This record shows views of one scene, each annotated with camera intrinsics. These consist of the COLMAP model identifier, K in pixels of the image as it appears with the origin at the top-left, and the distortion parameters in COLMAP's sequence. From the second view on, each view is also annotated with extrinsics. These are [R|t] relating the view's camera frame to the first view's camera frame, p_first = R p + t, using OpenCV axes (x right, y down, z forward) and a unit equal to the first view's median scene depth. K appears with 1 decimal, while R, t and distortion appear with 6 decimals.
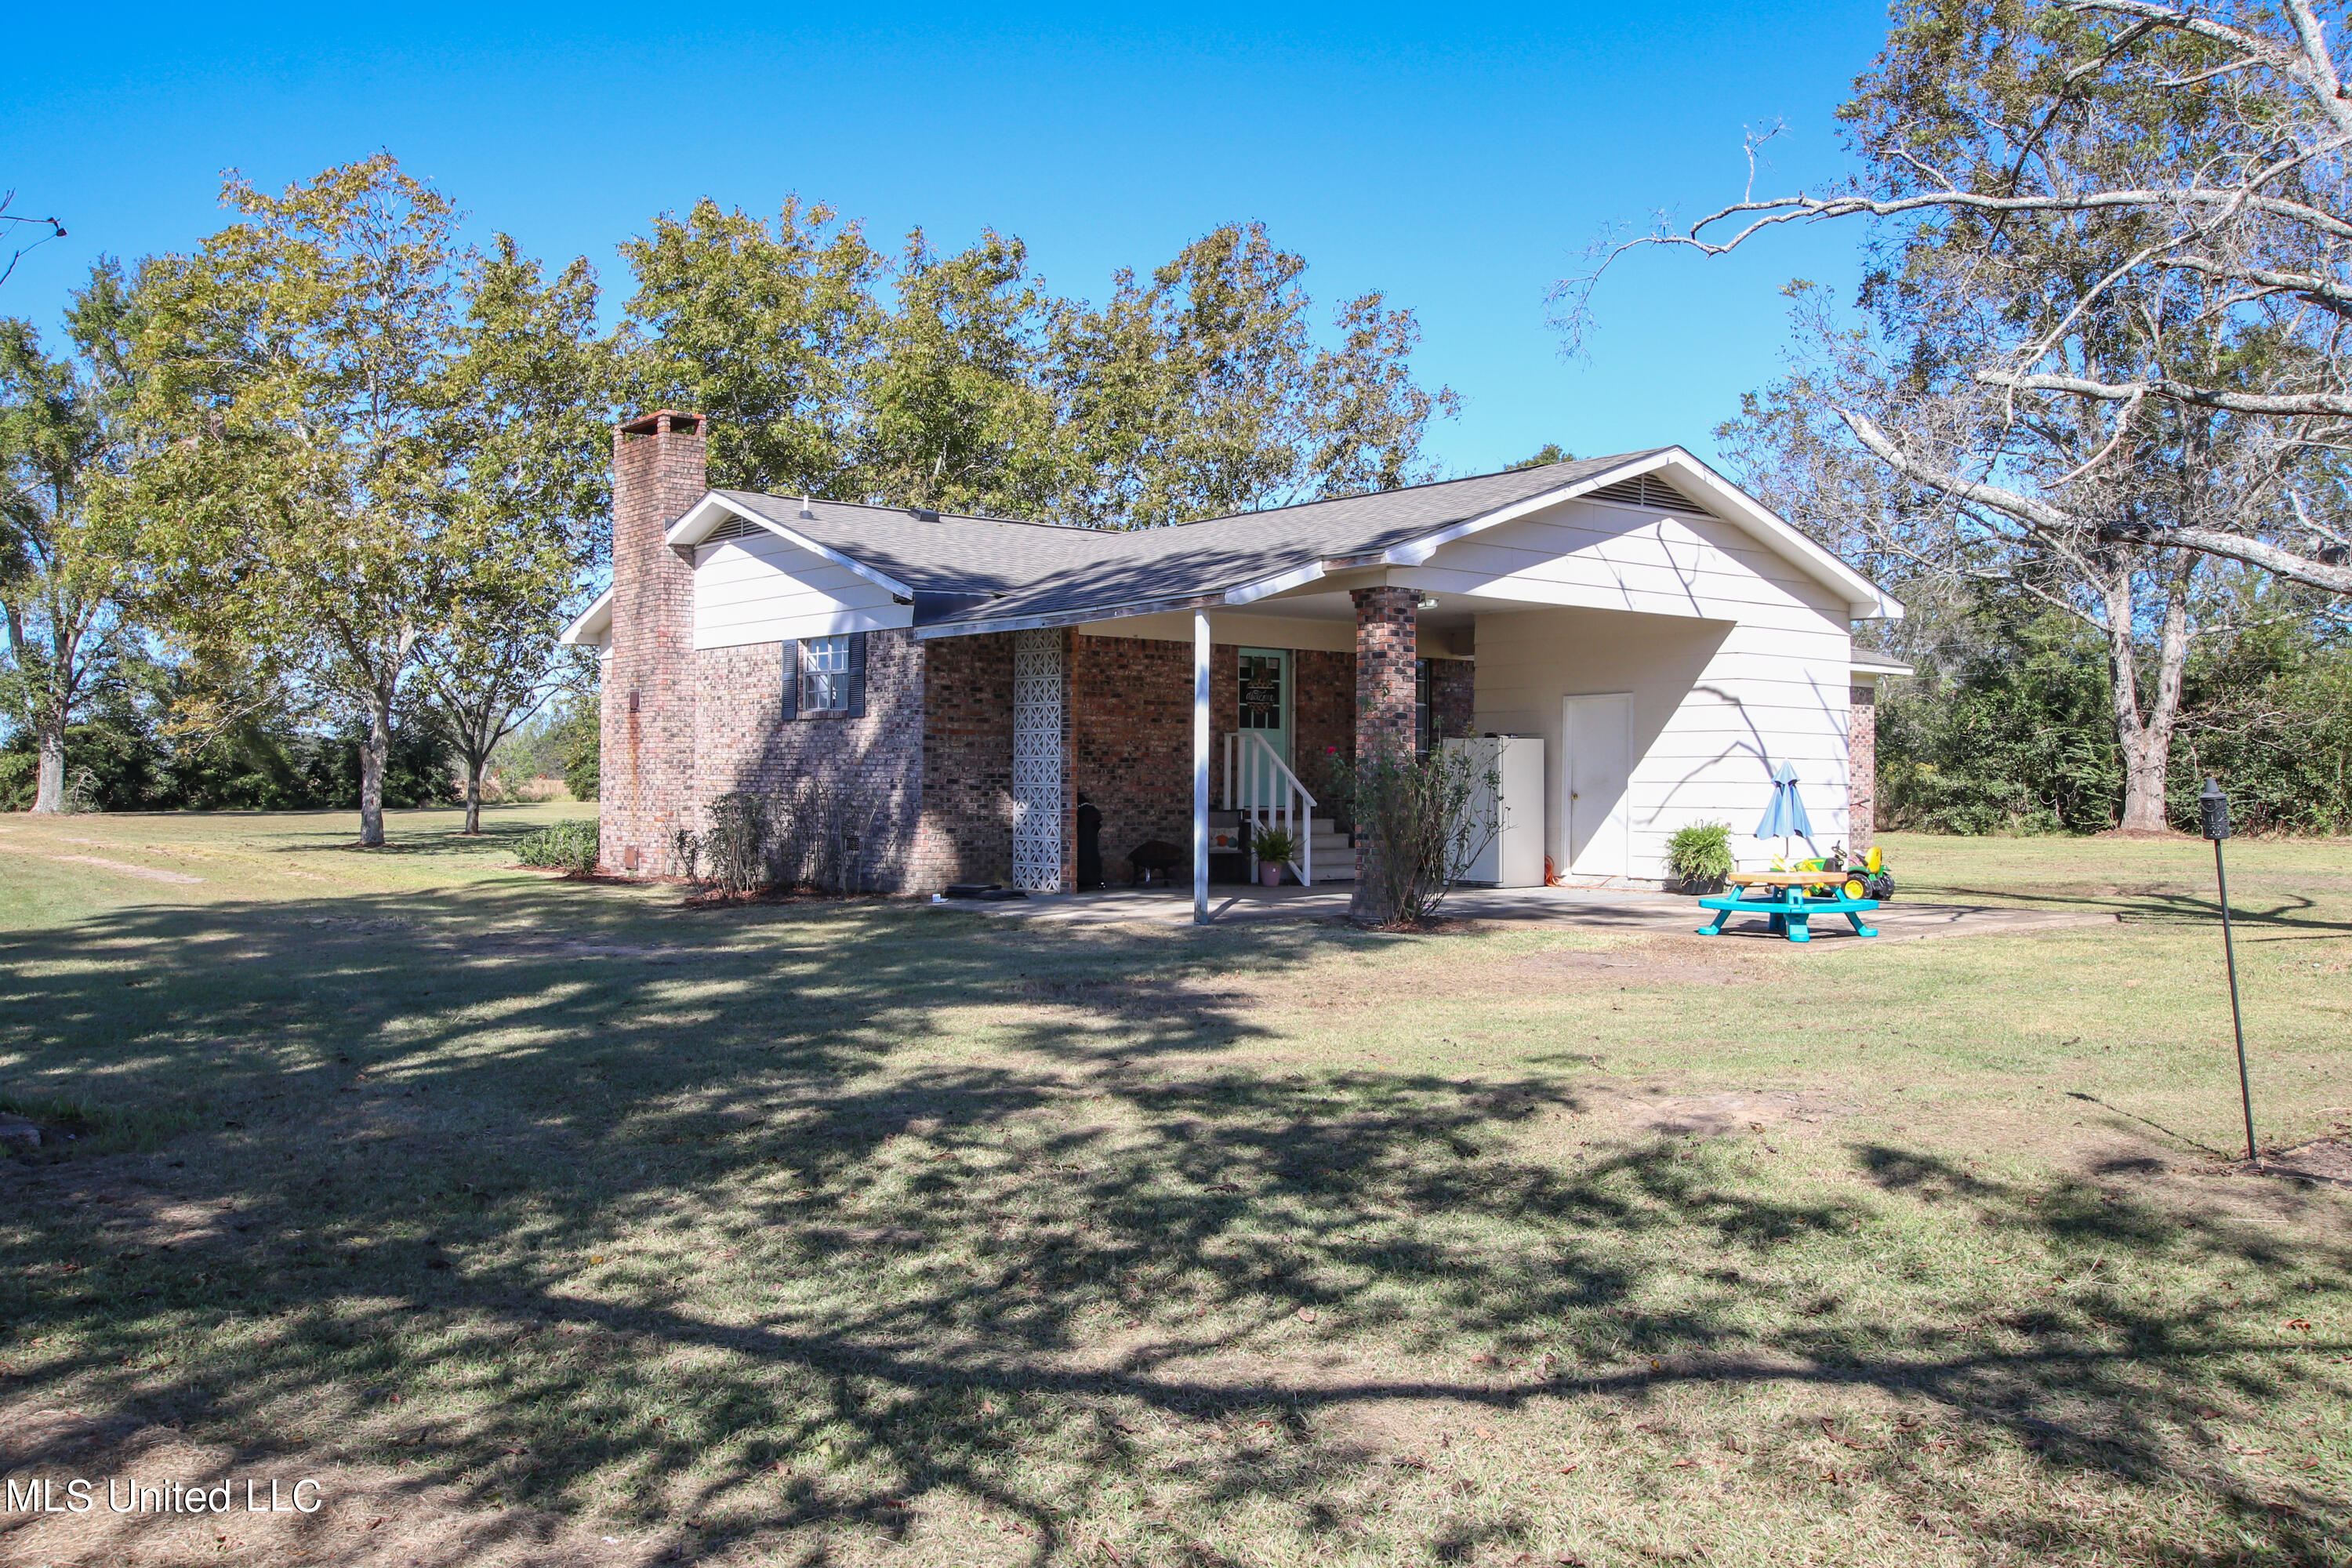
lens RADIAL K [[2098.2, 0, 1176.0], [0, 2098.2, 784.0], [0, 0, 1]] dist [-0.000086, -0.004202]
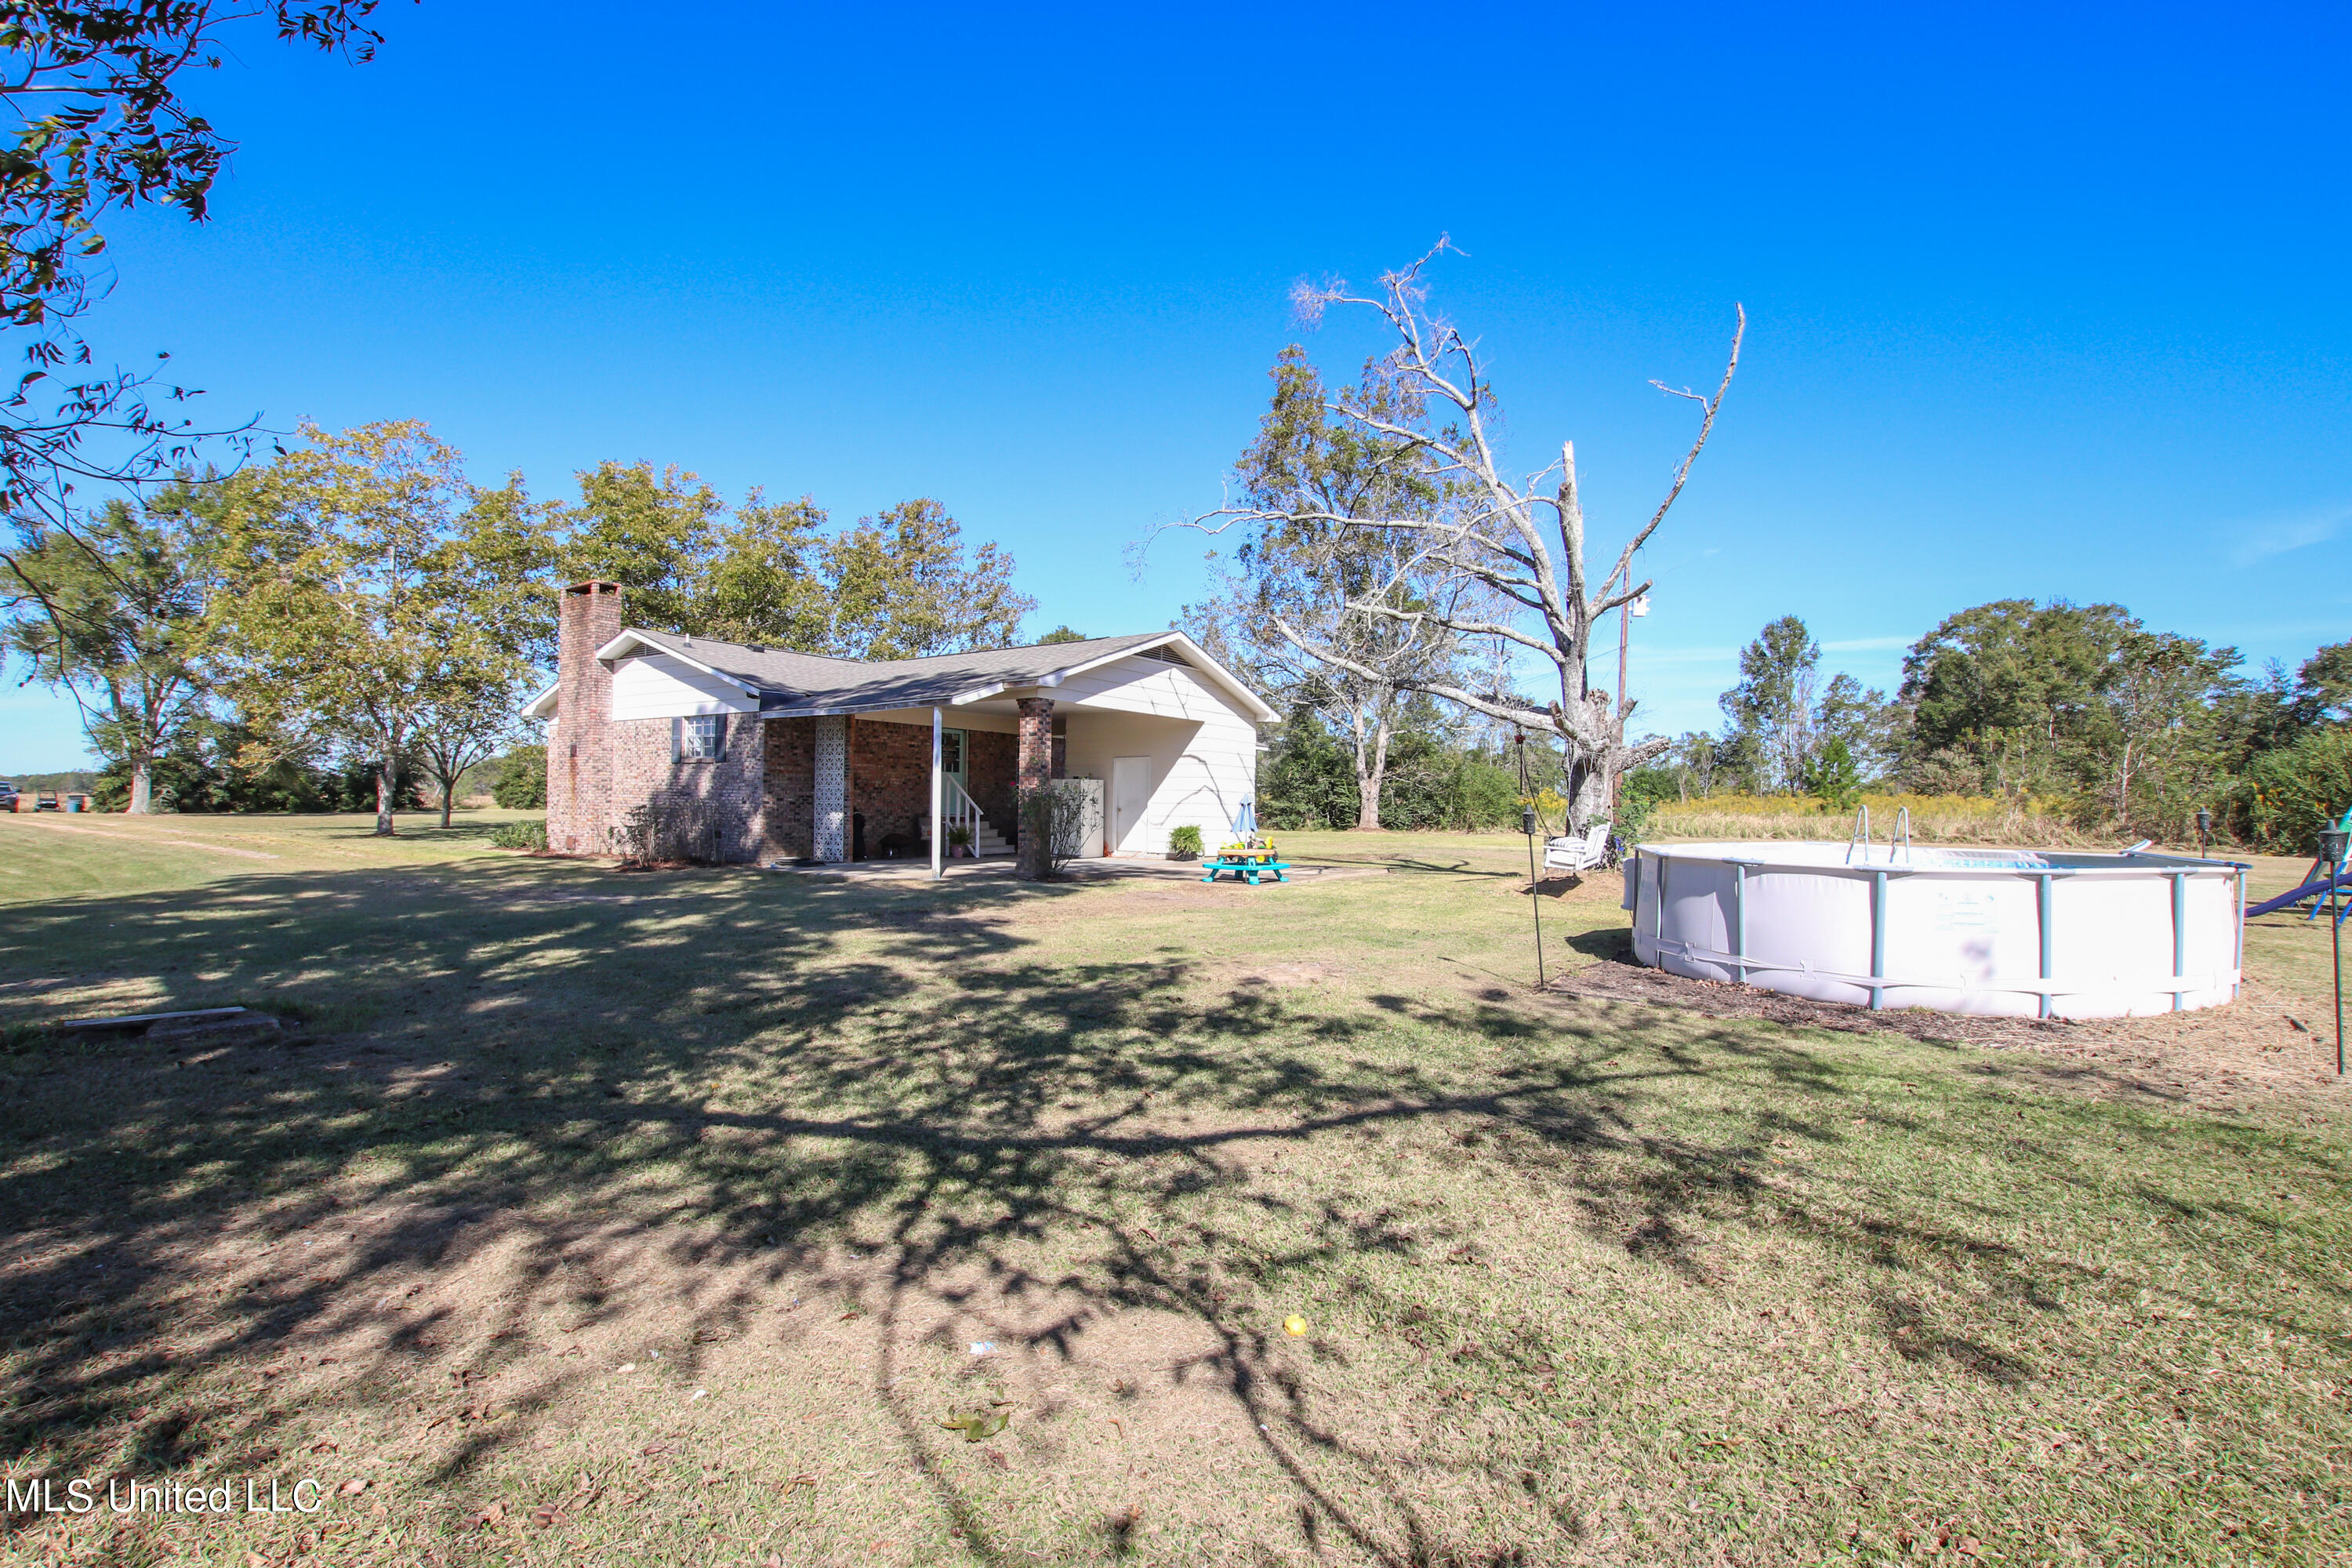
lens RADIAL K [[1100.3, 0, 1177.8], [0, 1100.3, 801.8], [0, 0, 1]] dist [-0.031292, 0.000360]
pose [[0.957782, 0.008582, 0.287368, -0.044913], [-0.008403, 0.999963, -0.001857, -0.000390], [-0.287373, -0.000636, 0.957818, 0.017695]]
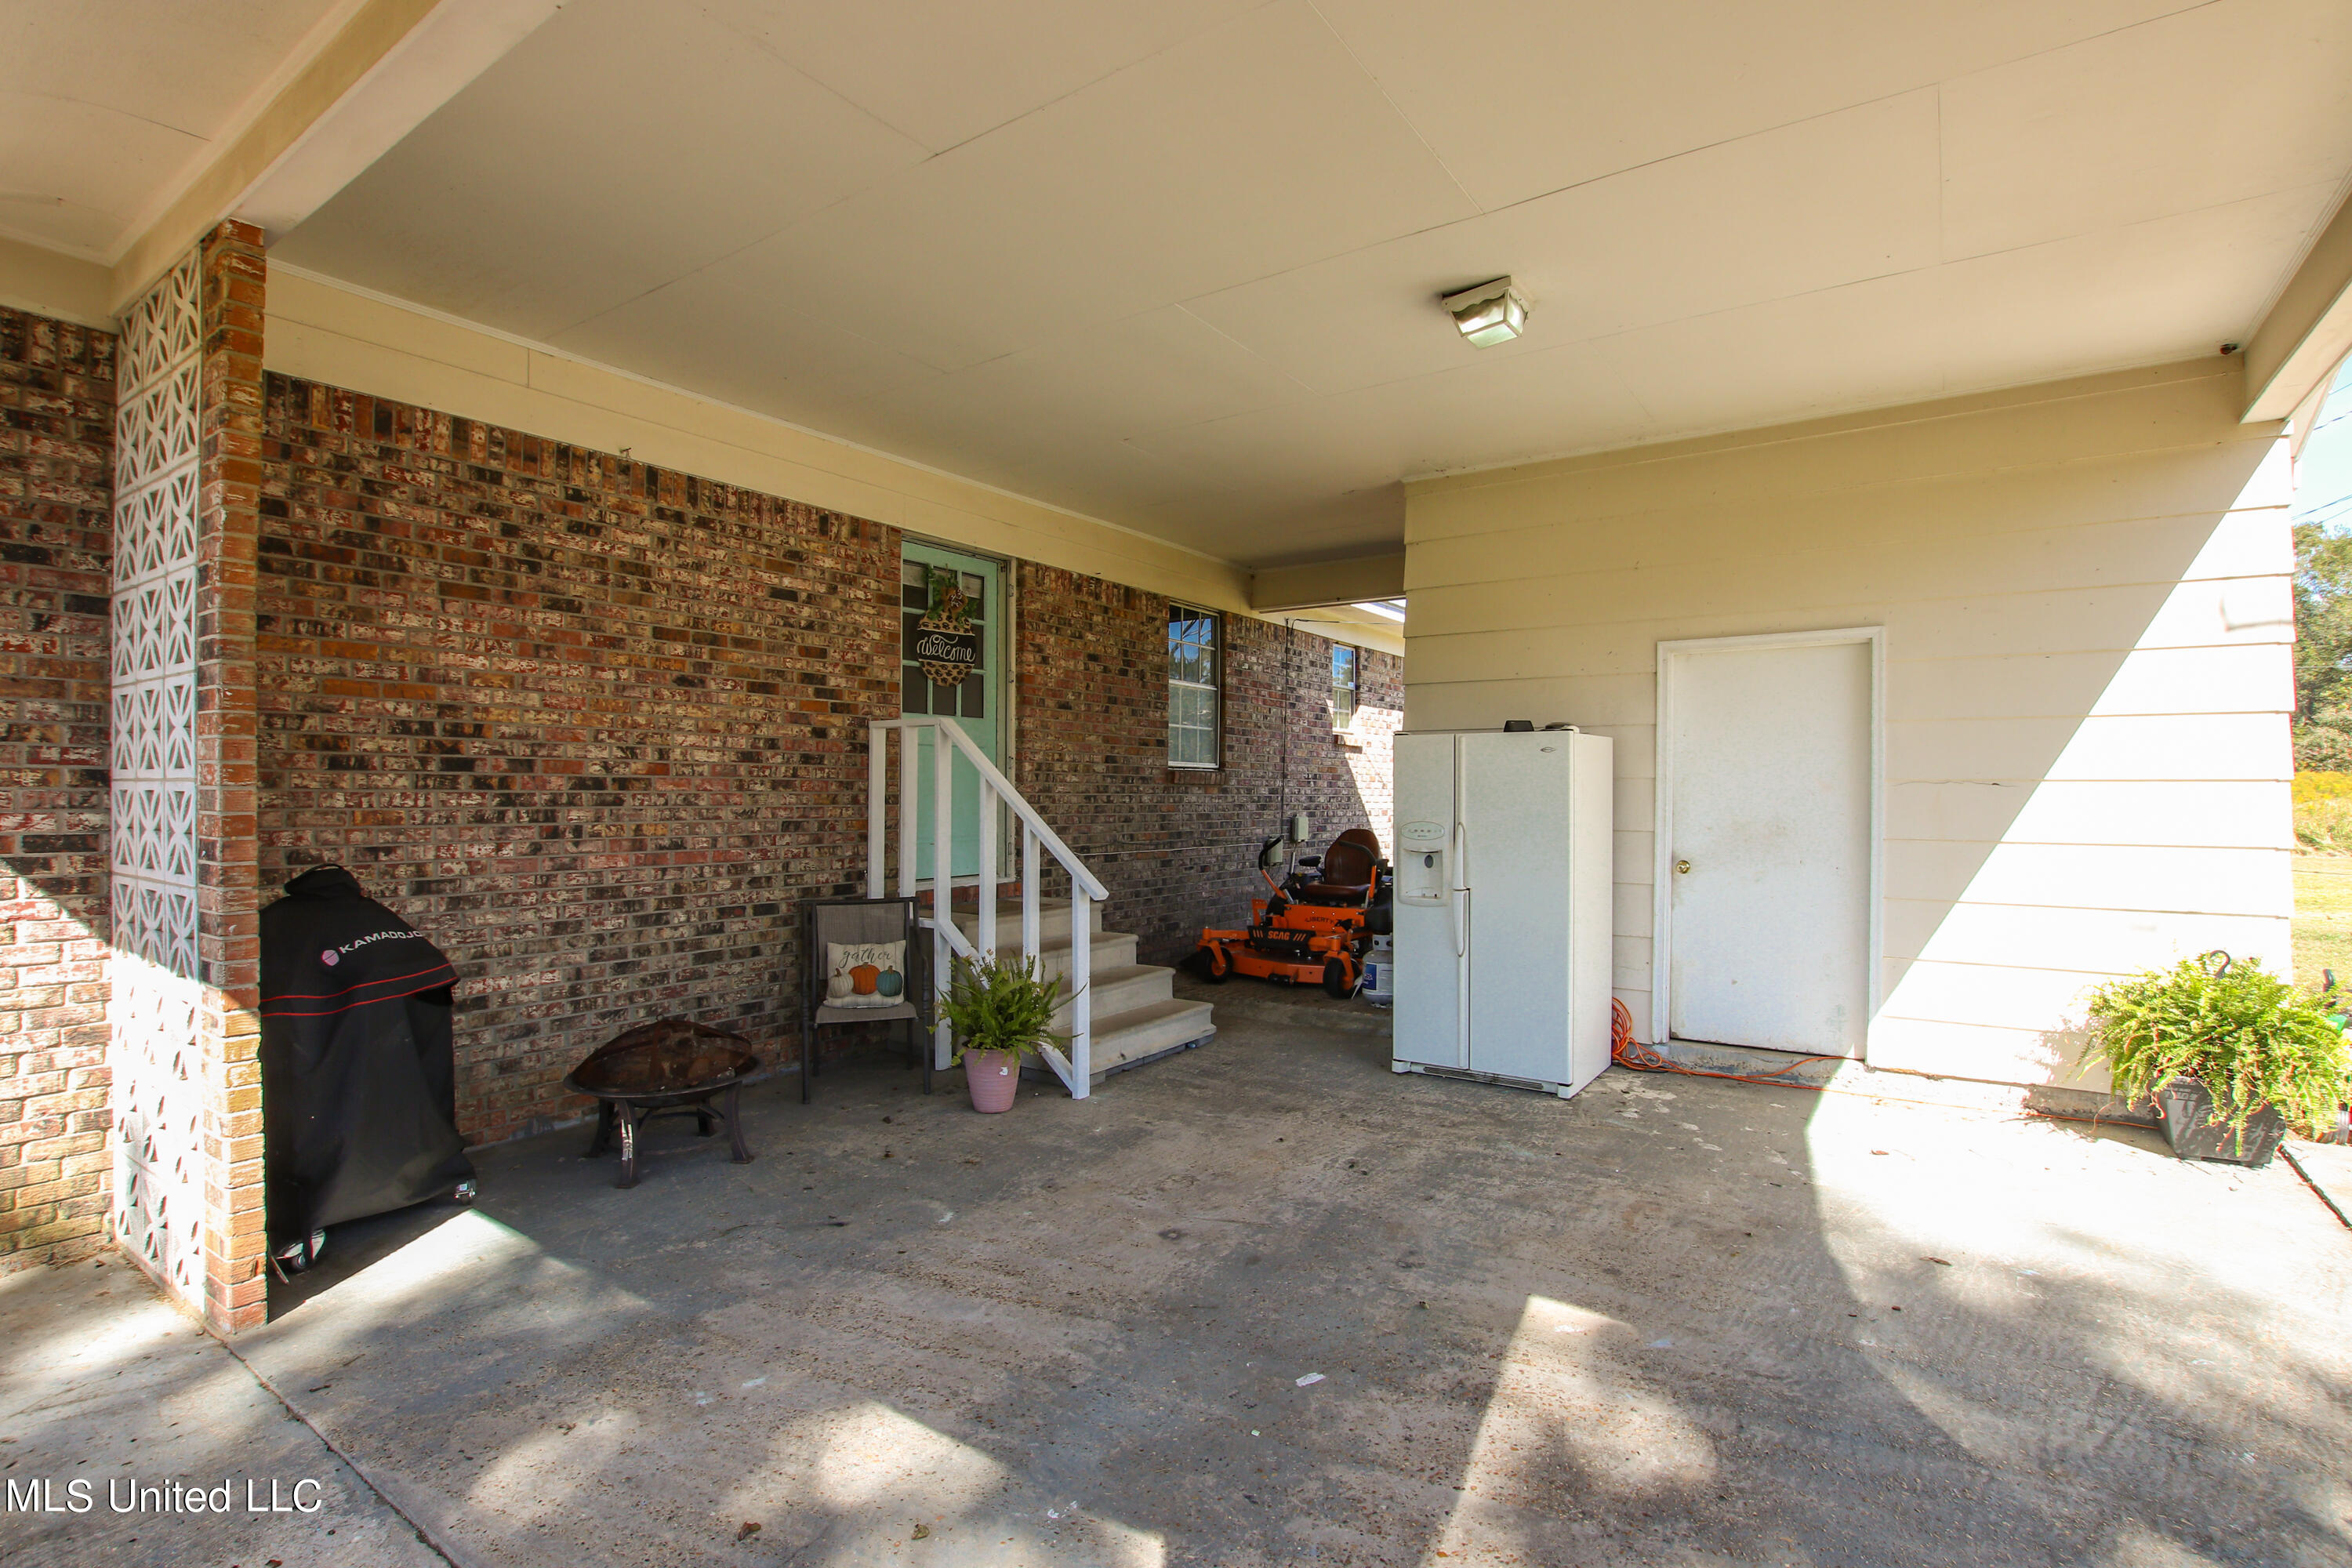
lens RADIAL K [[1100.3, 0, 1177.8], [0, 1100.3, 801.8], [0, 0, 1]] dist [-0.031292, 0.000360]
pose [[0.958495, -0.002433, 0.285097, 0.019058], [-0.003176, 0.999810, 0.019212, -0.011401], [-0.285090, -0.019320, 0.958306, 0.747890]]
